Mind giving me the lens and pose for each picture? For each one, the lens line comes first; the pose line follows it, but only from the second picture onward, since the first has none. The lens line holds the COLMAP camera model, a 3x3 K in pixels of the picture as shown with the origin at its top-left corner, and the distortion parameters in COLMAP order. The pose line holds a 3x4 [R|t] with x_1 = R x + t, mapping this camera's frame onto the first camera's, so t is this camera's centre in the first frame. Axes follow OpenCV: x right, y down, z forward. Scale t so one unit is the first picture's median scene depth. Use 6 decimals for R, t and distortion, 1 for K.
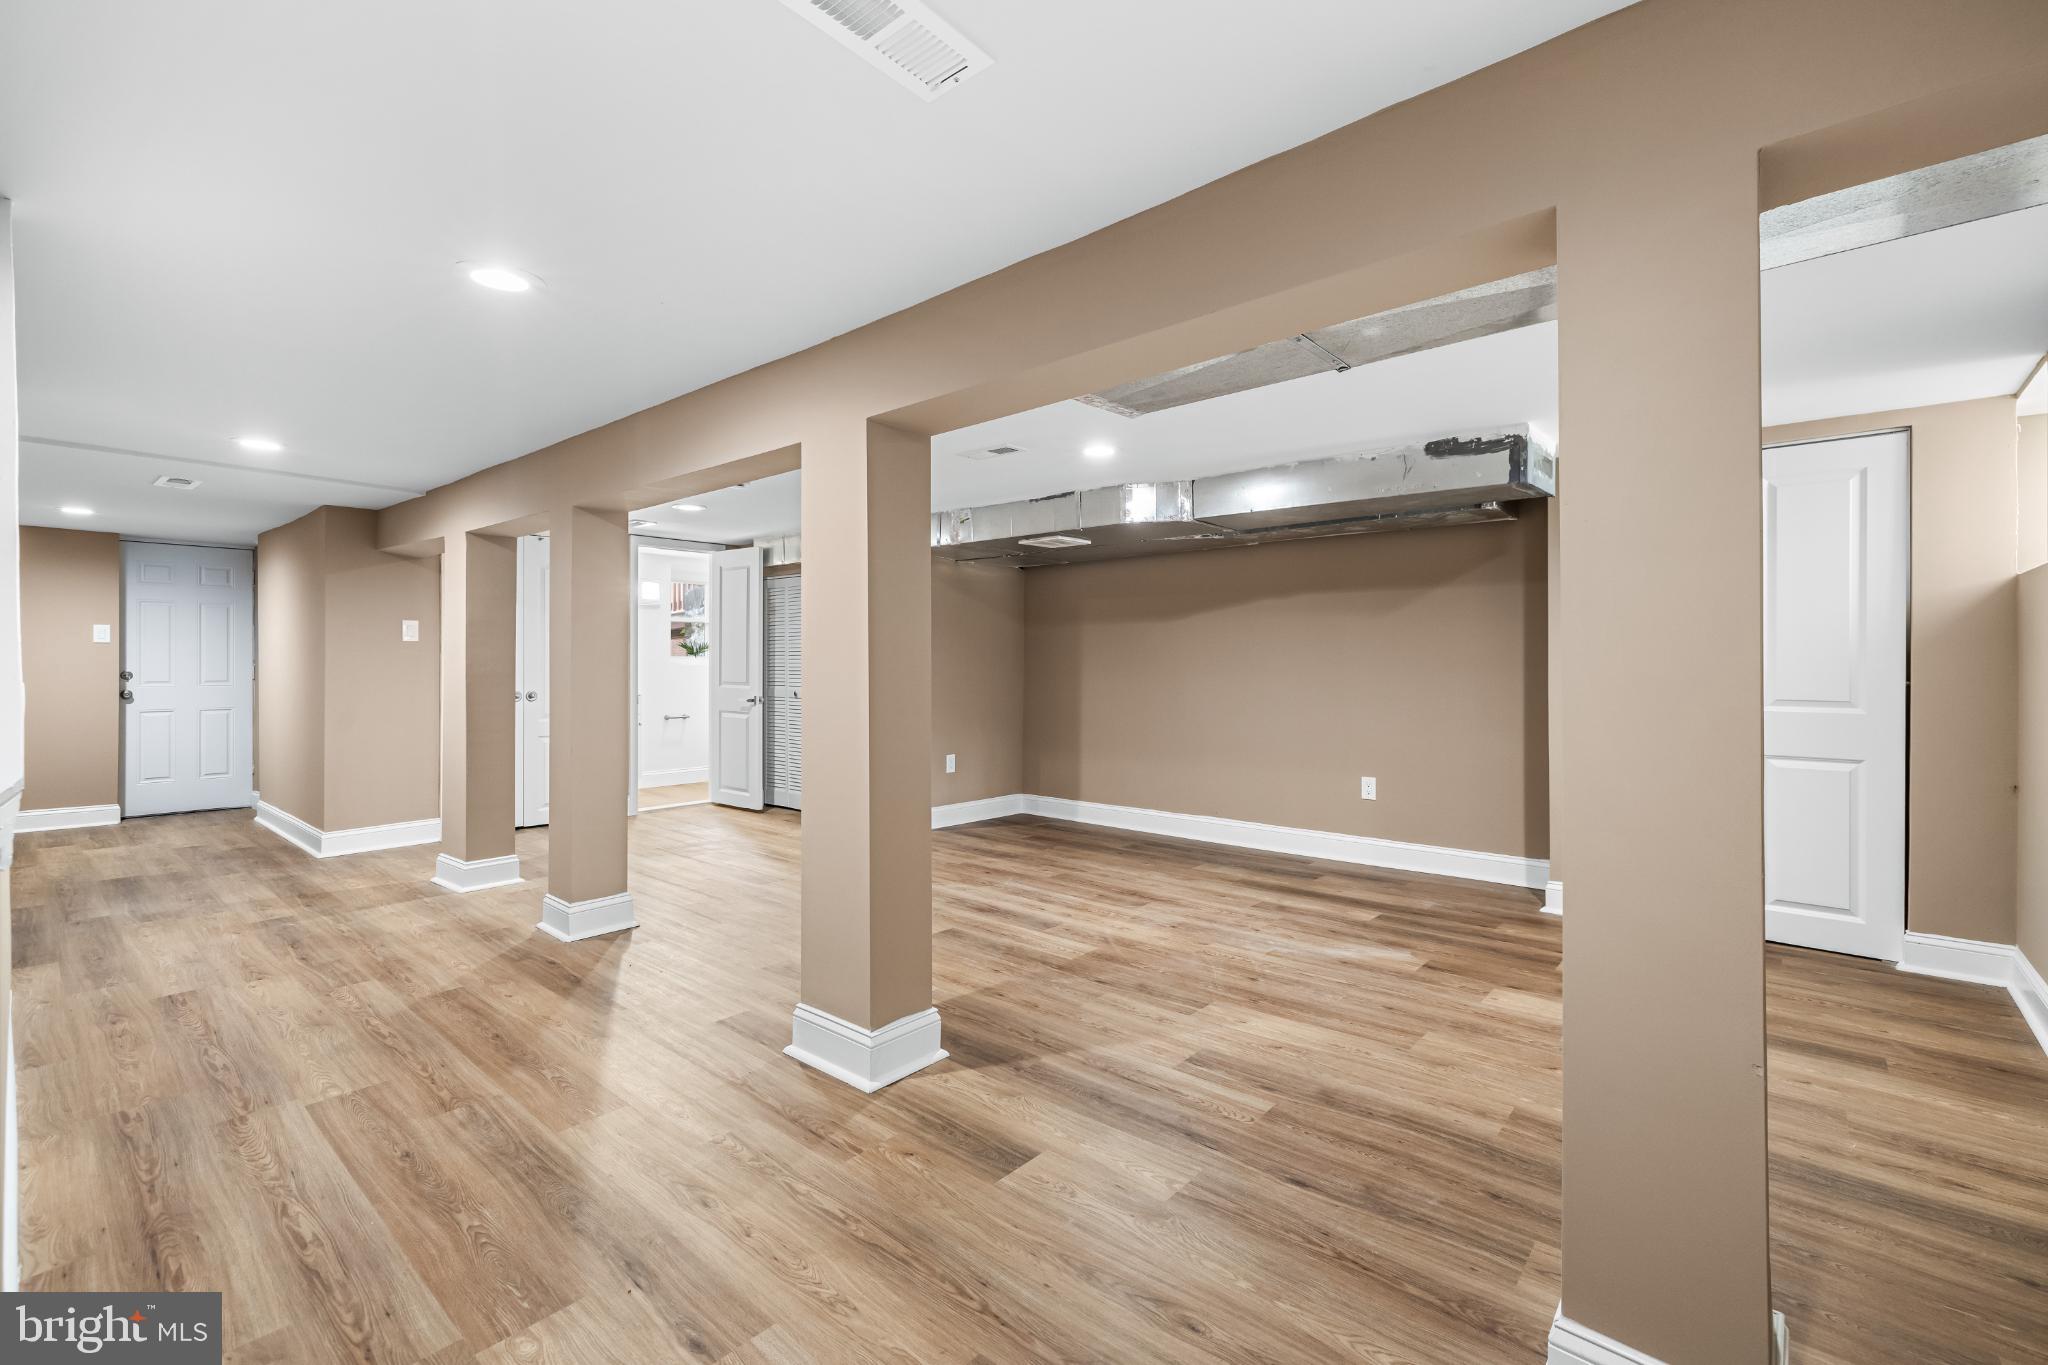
lens RADIAL K [[872.4, 0, 1024.2], [0, 872.4, 669.2], [0, 0, 1]] dist [-0.000091, 0.000222]
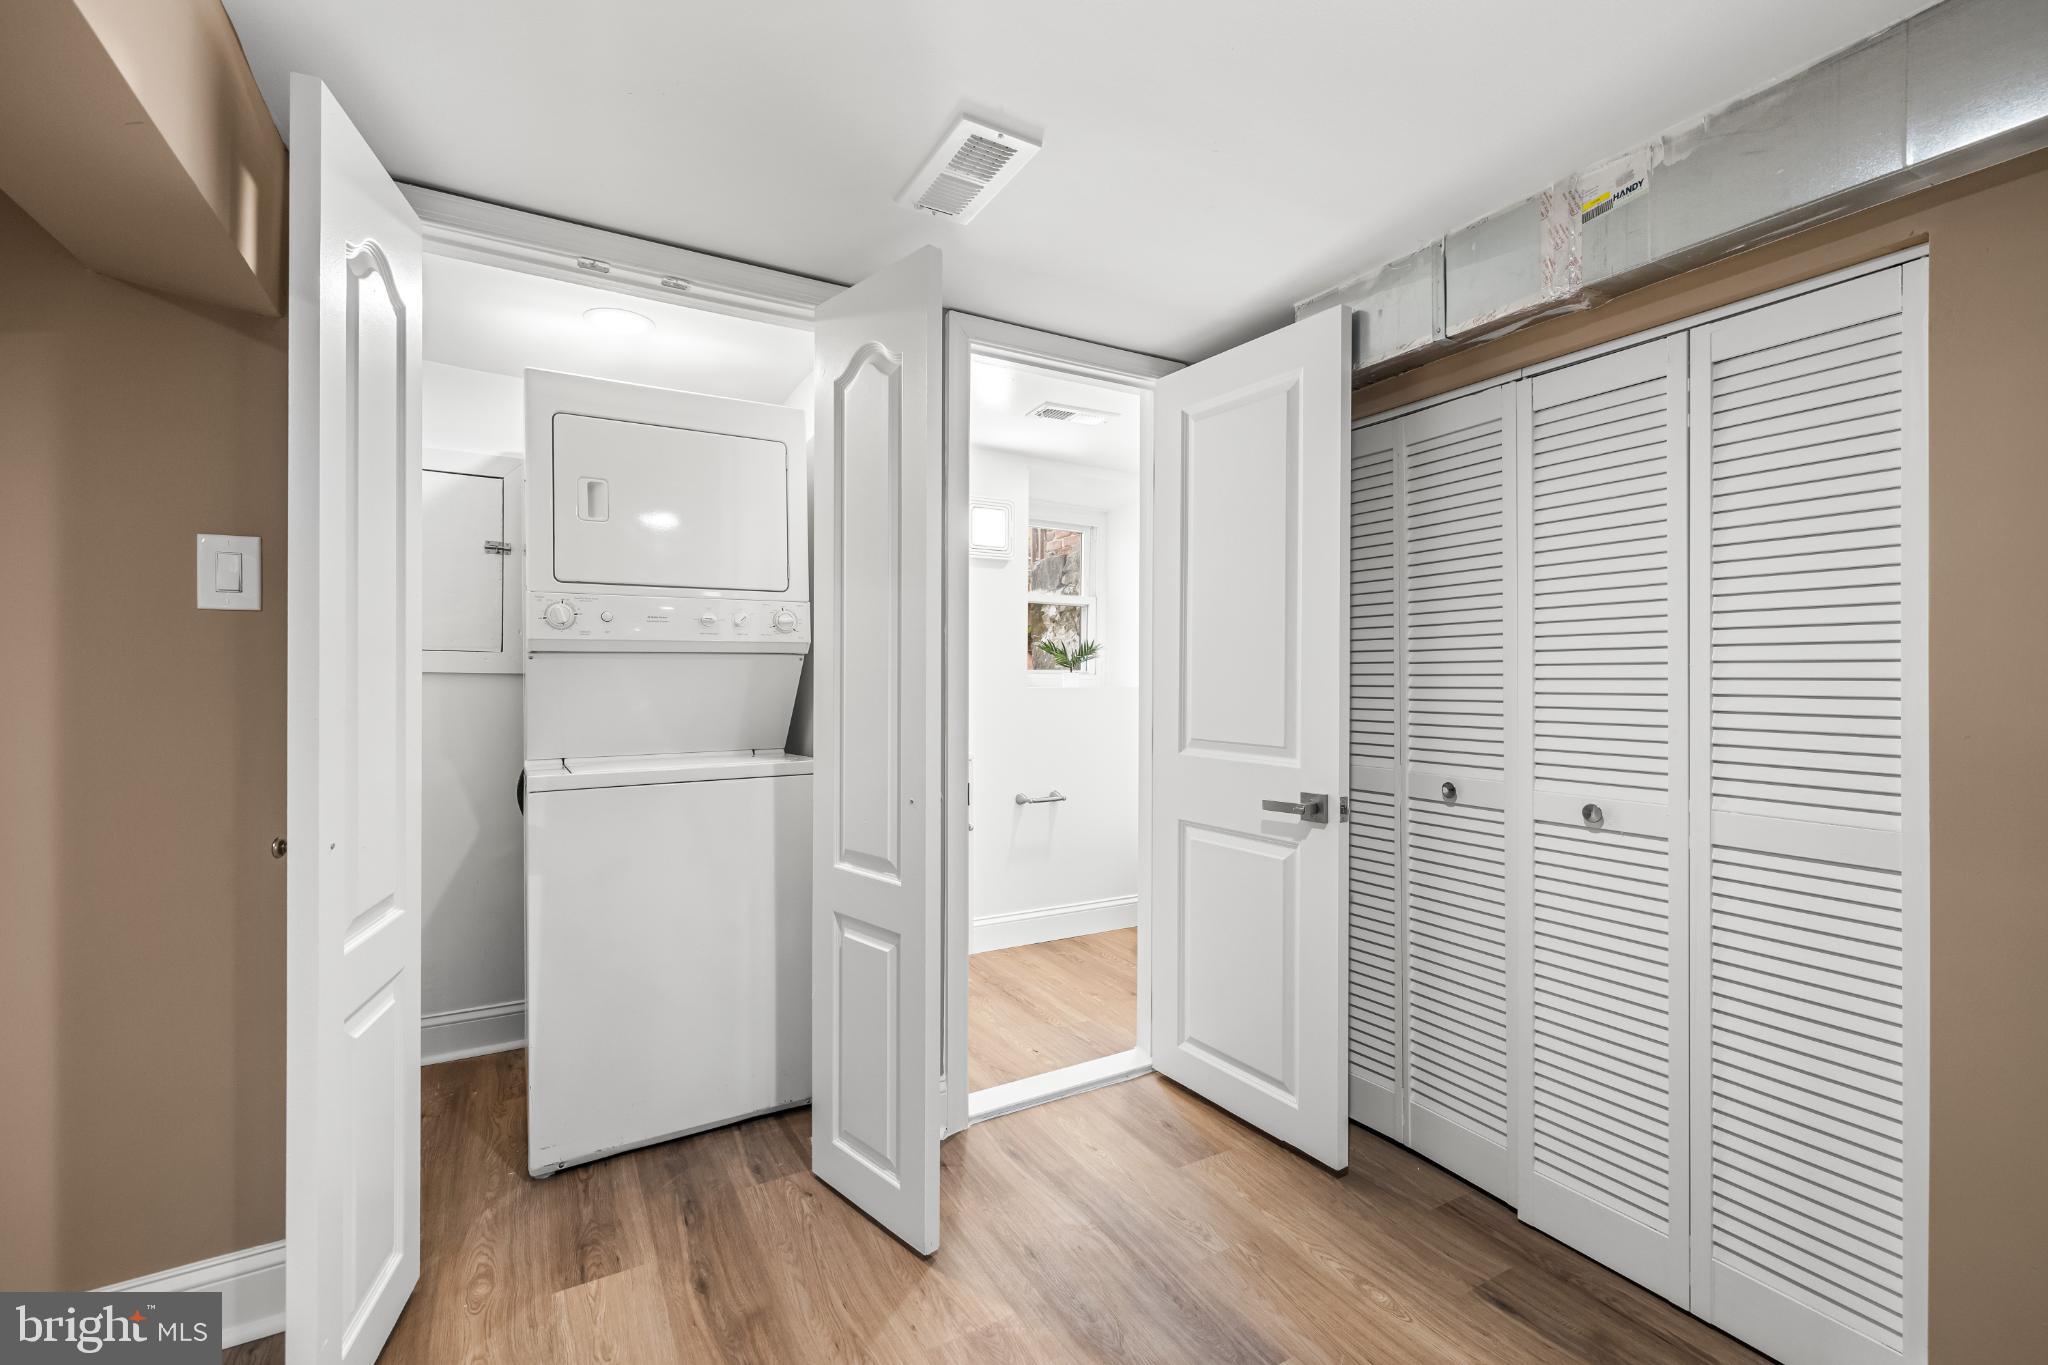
lens RADIAL K [[872.4, 0, 1027.1], [0, 872.4, 683.6], [0, 0, 1]] dist [-0.000091, 0.000222]
pose [[0.941859, 0.000932, -0.336006, -0.289163], [-0.003069, 0.999978, -0.005829, -0.005799], [0.335993, 0.006521, 0.941842, 0.647524]]
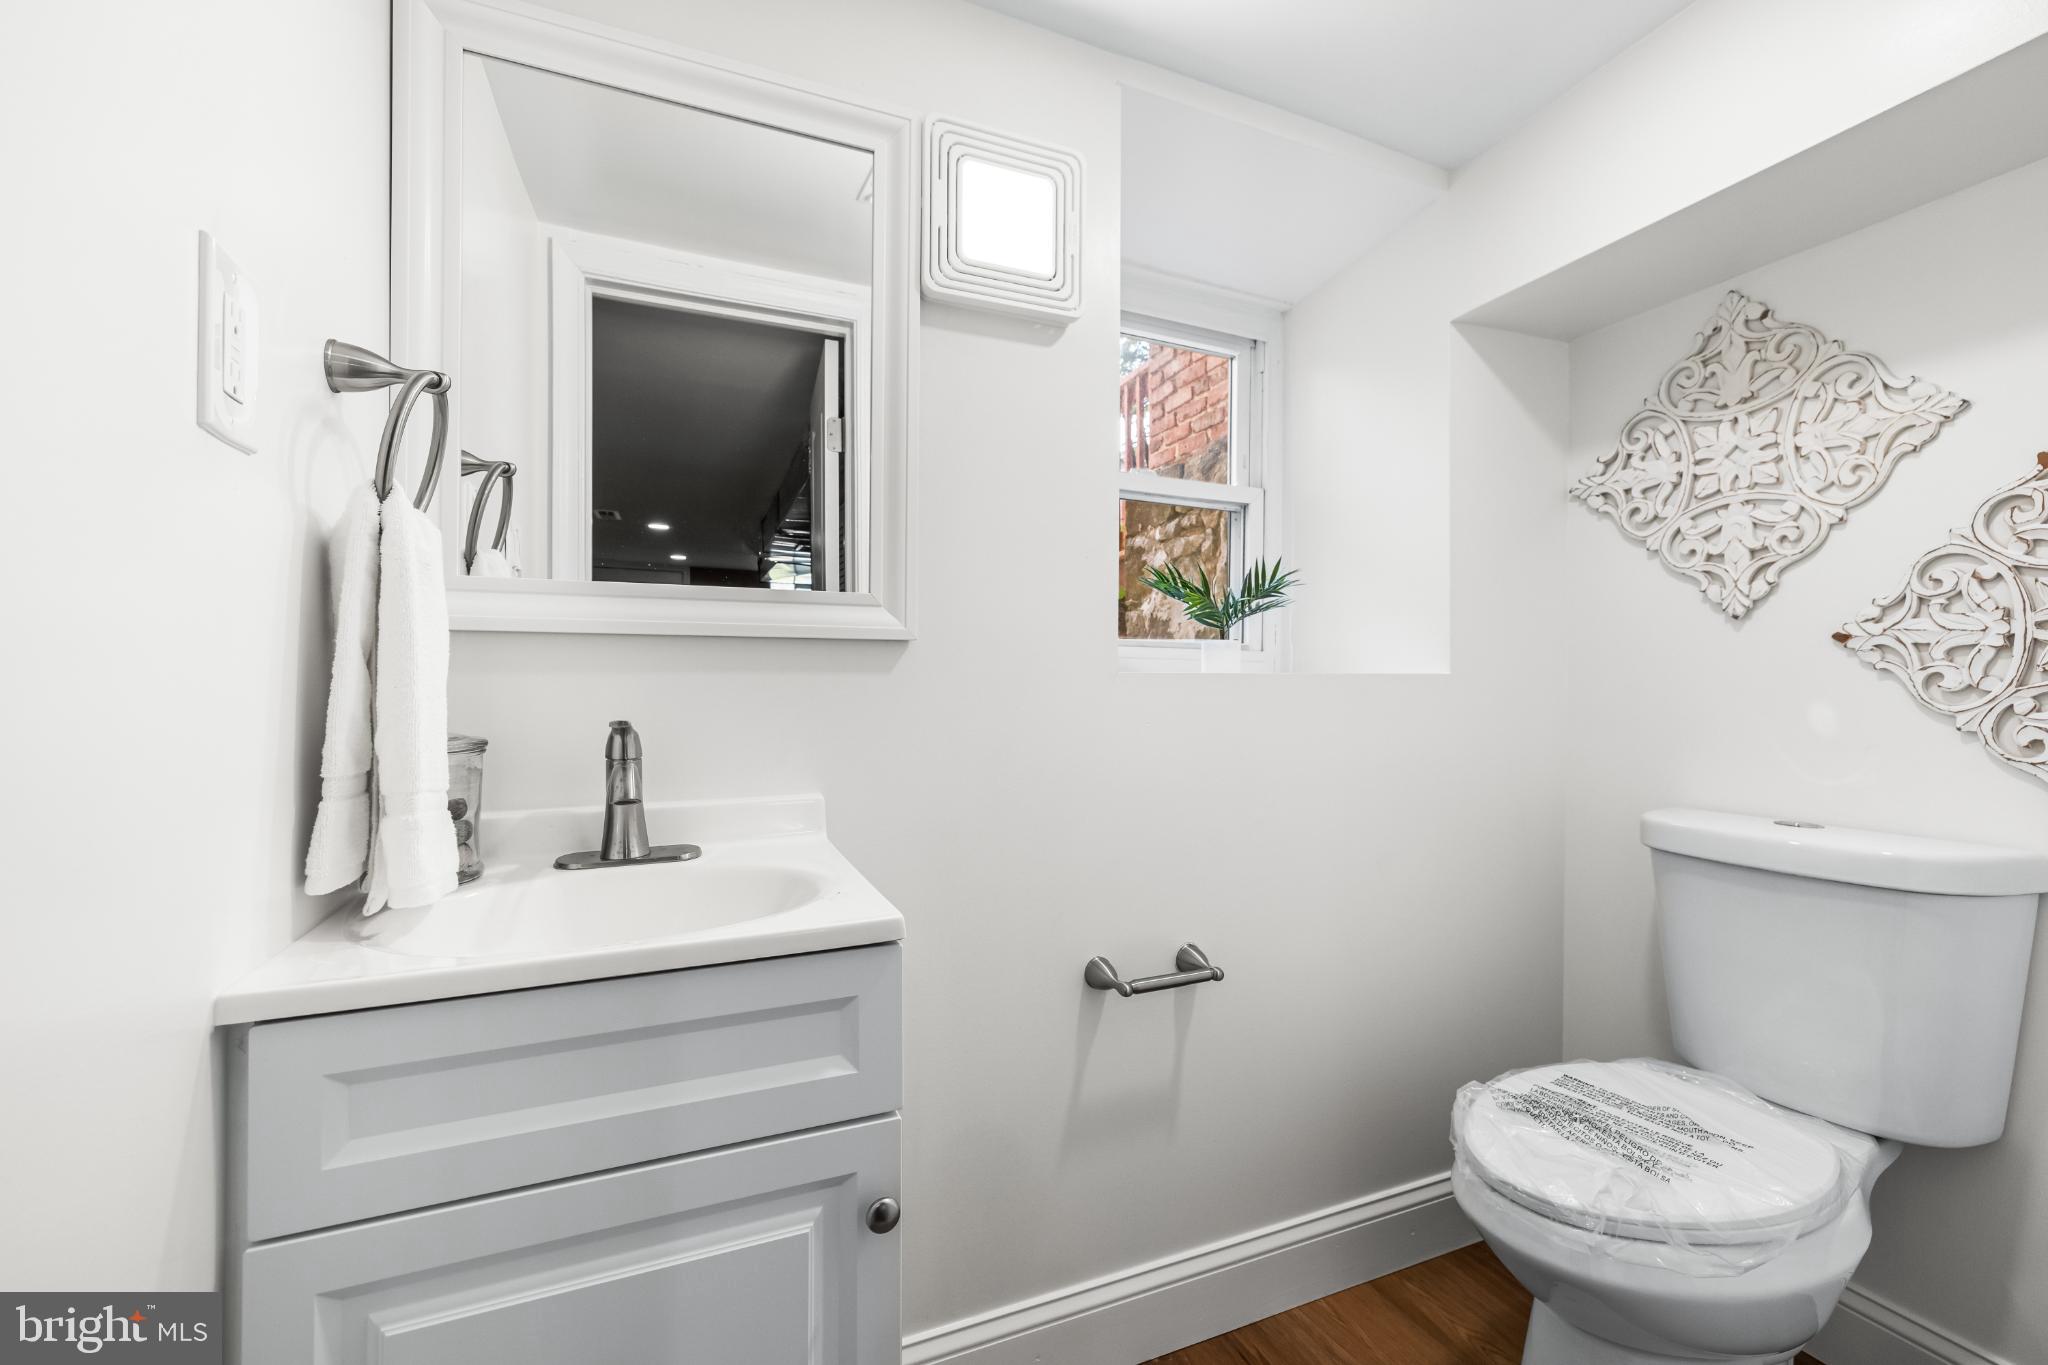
lens RADIAL K [[872.4, 0, 1028.7], [0, 872.4, 684.5], [0, 0, 1]] dist [-0.000091, 0.000222]
pose [[0.902649, 0.005128, -0.430348, -0.405808], [-0.008912, 0.999937, -0.006777, -0.001954], [0.430286, 0.009953, 0.902638, 0.975895]]
